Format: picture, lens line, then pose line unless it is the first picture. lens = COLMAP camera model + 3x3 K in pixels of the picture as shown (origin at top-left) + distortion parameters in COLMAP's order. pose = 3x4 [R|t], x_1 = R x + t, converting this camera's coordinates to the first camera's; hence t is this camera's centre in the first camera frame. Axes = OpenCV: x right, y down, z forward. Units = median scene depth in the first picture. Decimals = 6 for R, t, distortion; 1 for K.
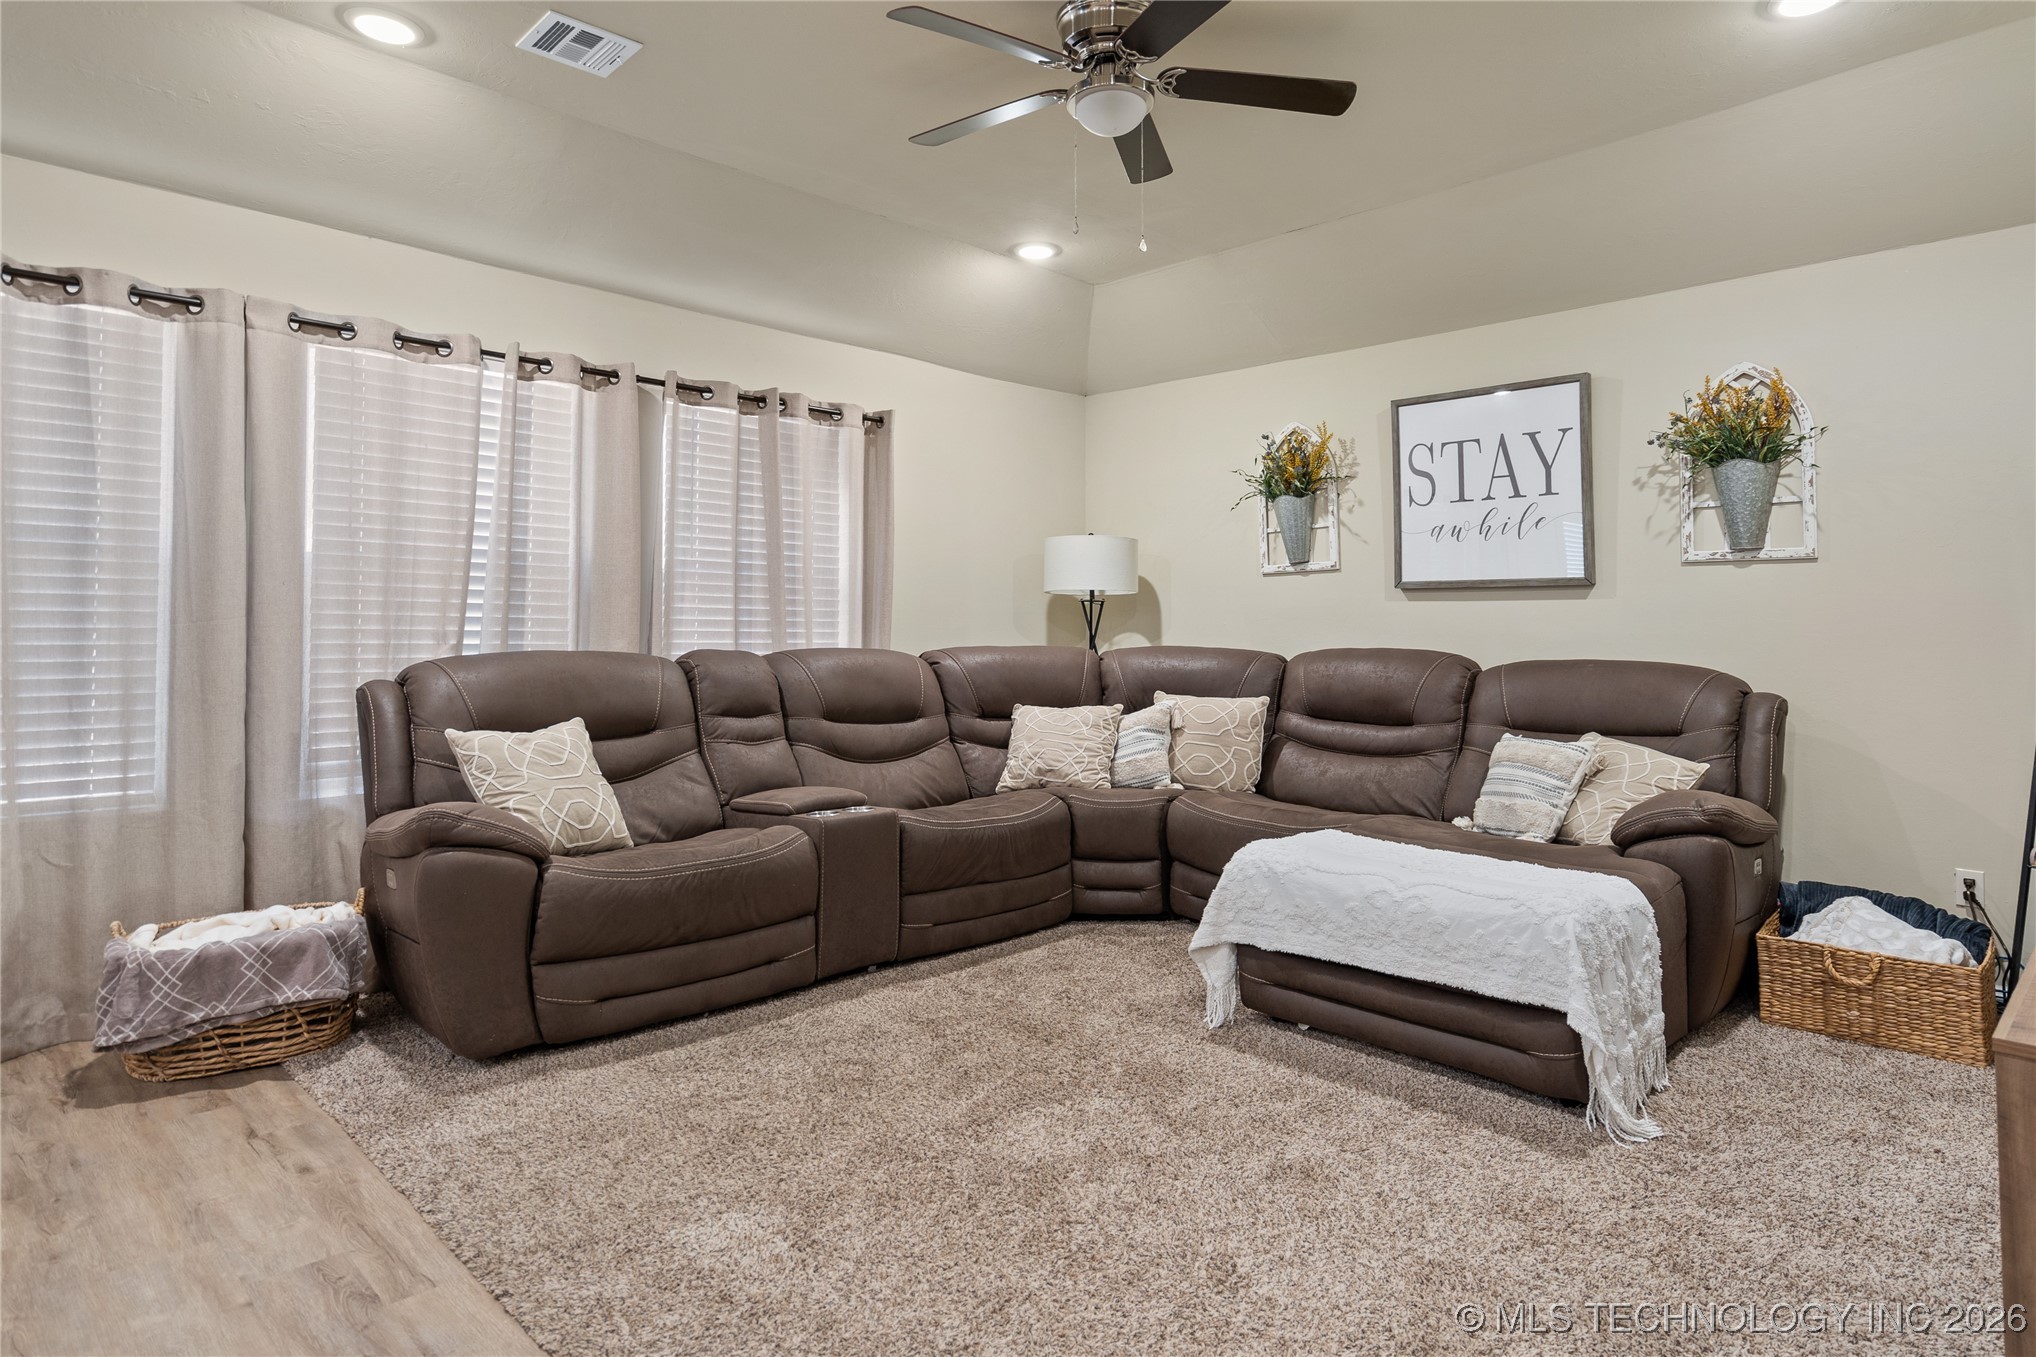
lens RADIAL K [[1132.1, 0, 1047.8], [0, 1132.1, 593.6], [0, 0, 1]] dist [0.001680, 0.000590]
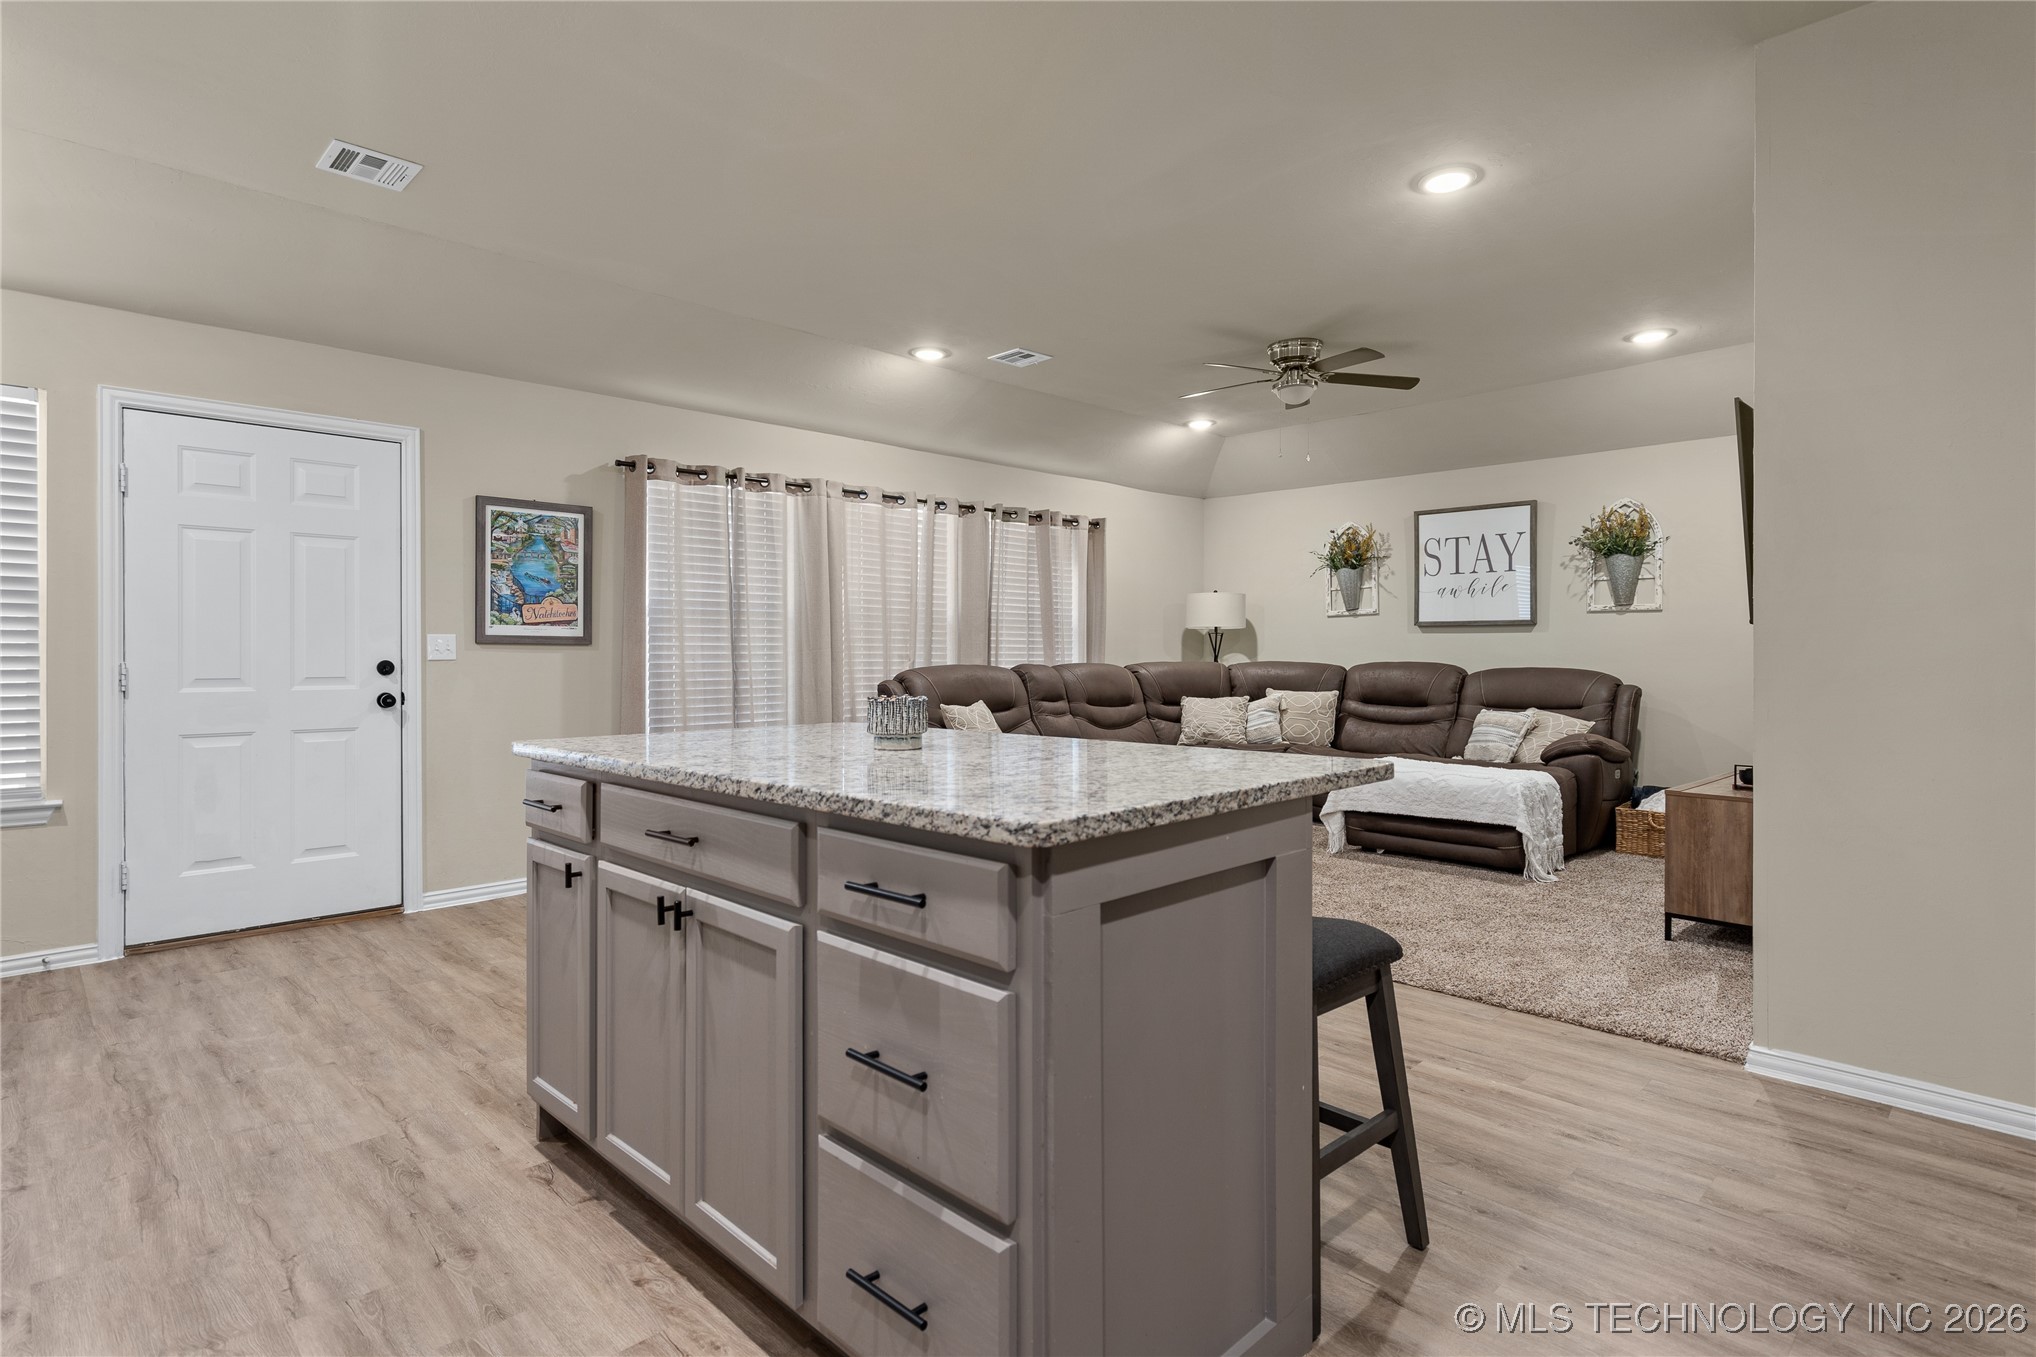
lens RADIAL K [[1021.4, 0, 1011.6], [0, 1021.4, 678.7], [0, 0, 1]] dist [0.002504, 0.000300]
pose [[0.999573, -0.004121, -0.028914, -0.267811], [0.005850, 0.998184, 0.059950, -0.022588], [0.028614, -0.060093, 0.997783, -0.573620]]
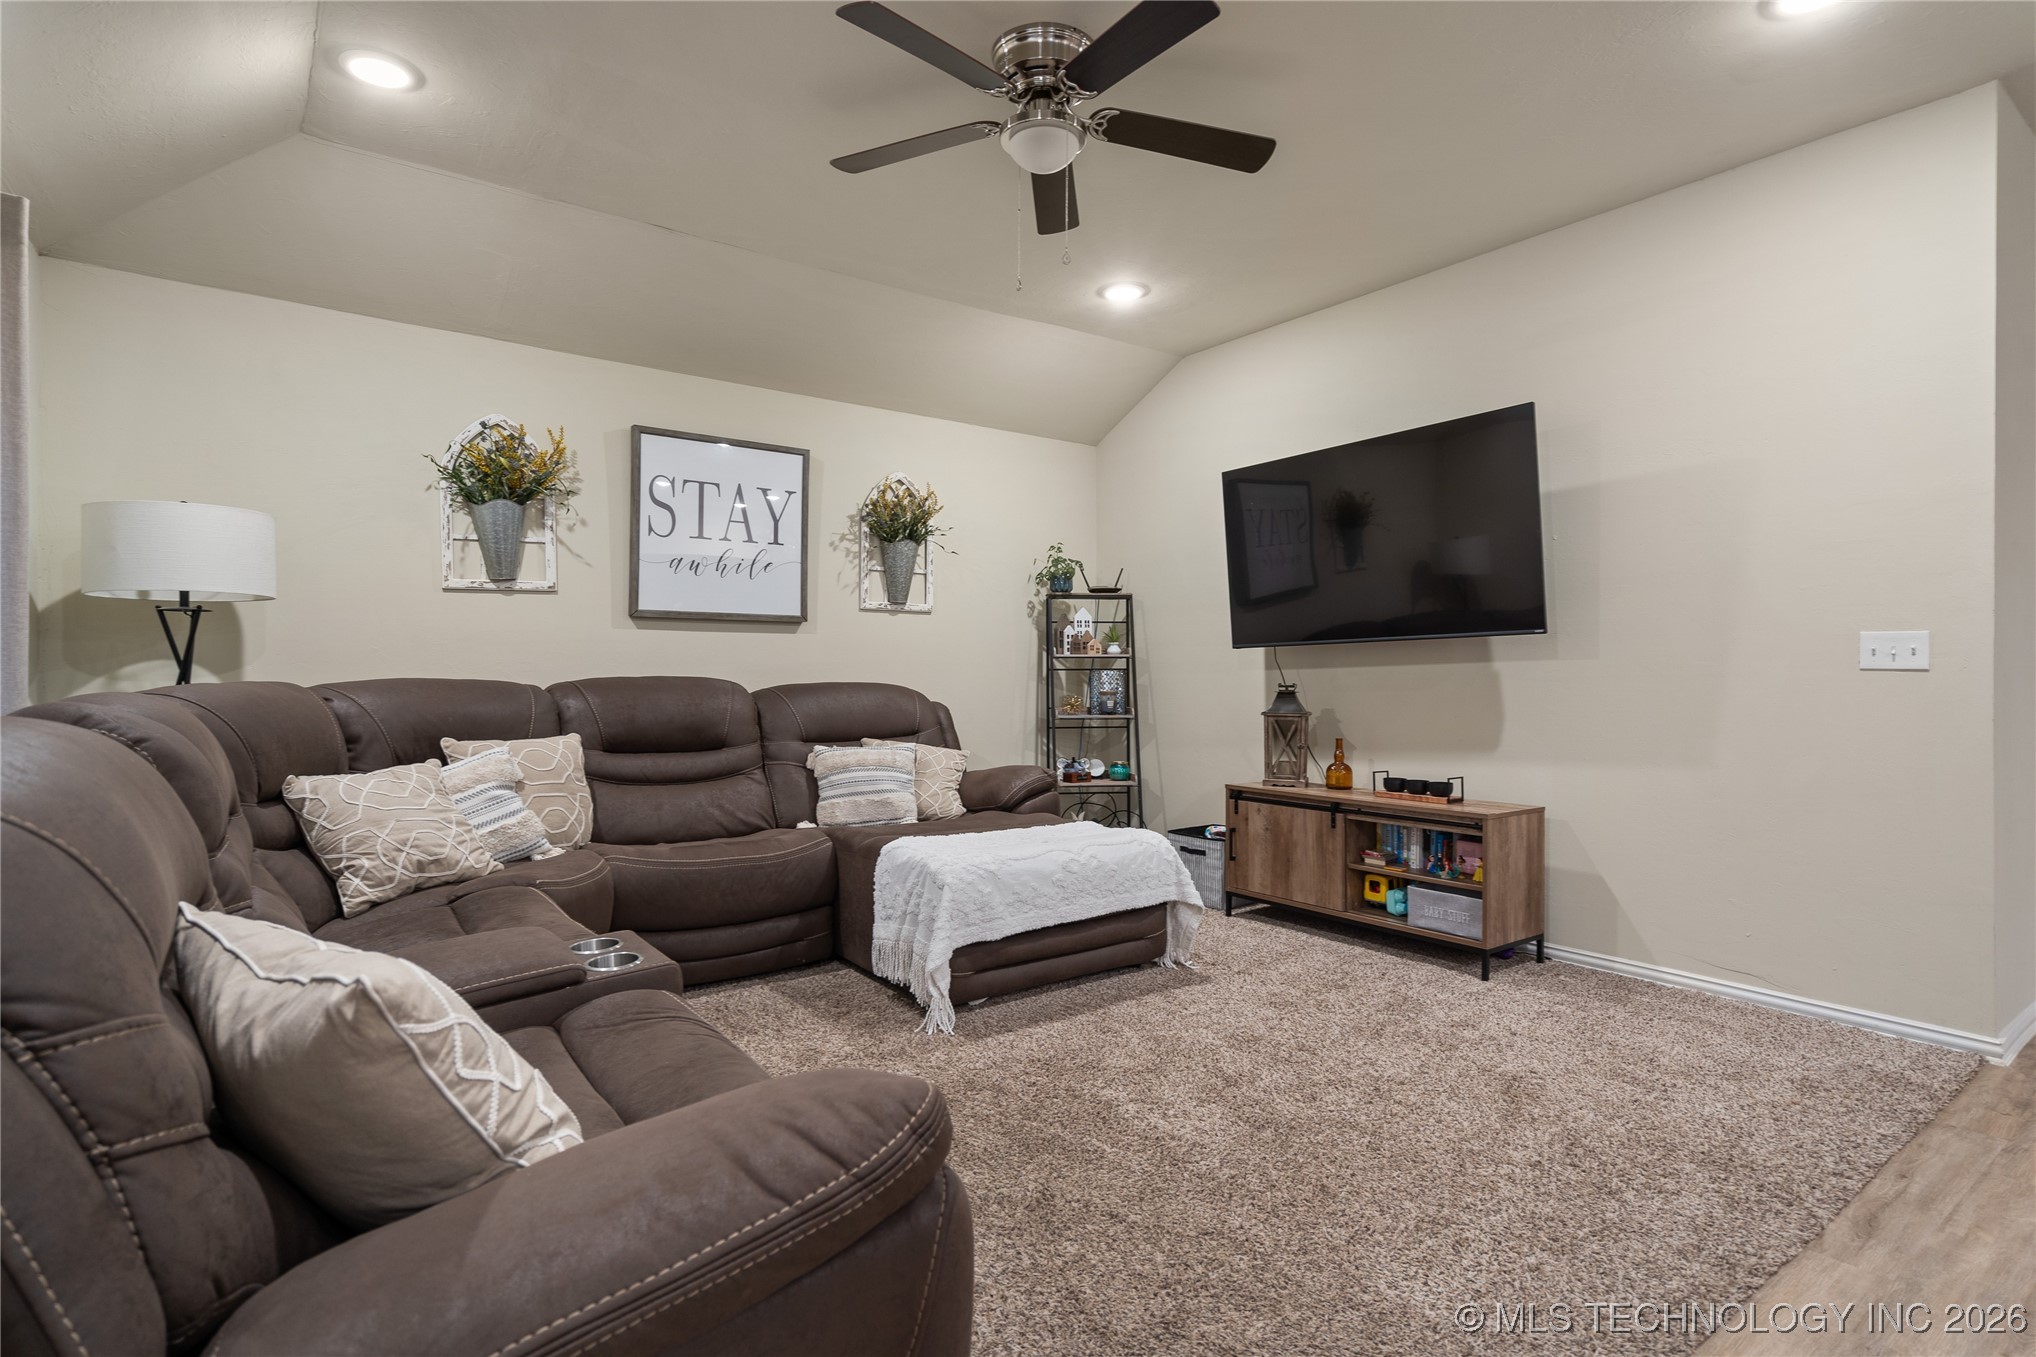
lens RADIAL K [[1041.7, 0, 1017.4], [0, 1041.7, 656.8], [0, 0, 1]] dist [0.000761, 0.000061]
pose [[0.161213, 0.000727, 0.986919, -0.601039], [-0.039495, 0.999203, 0.005715, 0.014023], [-0.986129, -0.039899, 0.161113, 0.580676]]
